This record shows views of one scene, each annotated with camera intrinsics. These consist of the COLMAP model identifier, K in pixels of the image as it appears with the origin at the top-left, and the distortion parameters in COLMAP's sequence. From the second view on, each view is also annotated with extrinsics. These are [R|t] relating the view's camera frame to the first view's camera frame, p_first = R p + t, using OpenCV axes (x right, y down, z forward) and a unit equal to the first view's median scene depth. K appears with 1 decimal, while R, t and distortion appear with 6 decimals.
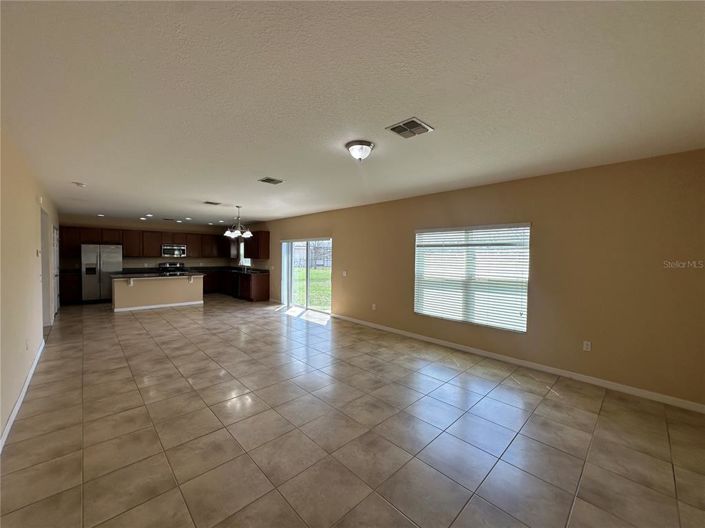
lens RADIAL K [[282.2, 0, 352.1], [0, 282.2, 262.0], [0, 0, 1]] dist [0.001327, -0.000109]
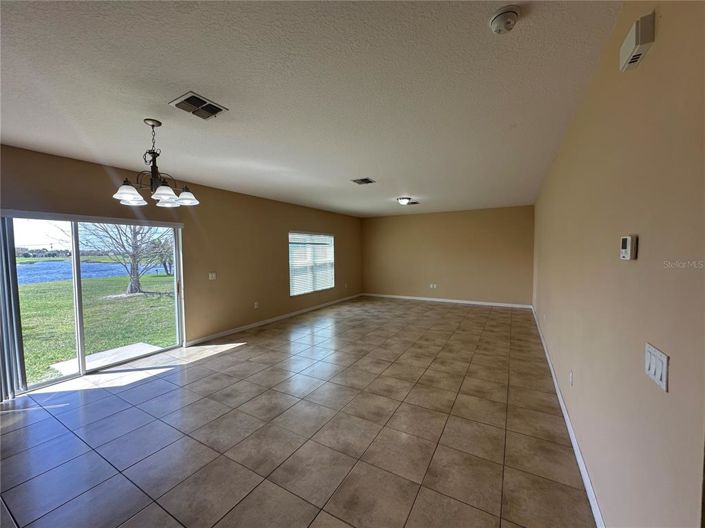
lens RADIAL K [[282.2, 0, 351.3], [0, 282.2, 264.1], [0, 0, 1]] dist [0.001327, -0.000109]
pose [[-0.279168, -0.049512, 0.958965, -1.386670], [0.029292, 0.997766, 0.060043, -0.040317], [-0.959795, 0.044852, -0.277094, 1.430854]]
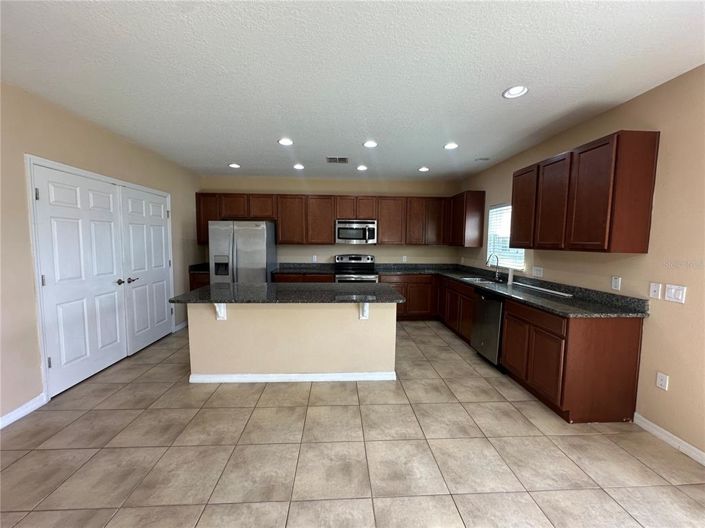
lens RADIAL K [[282.2, 0, 350.9], [0, 282.2, 263.7], [0, 0, 1]] dist [0.001327, -0.000109]
pose [[0.752971, 0.048749, -0.656245, -0.277248], [-0.016971, 0.998359, 0.054691, -0.009112], [0.657835, -0.030044, 0.752563, 0.561196]]
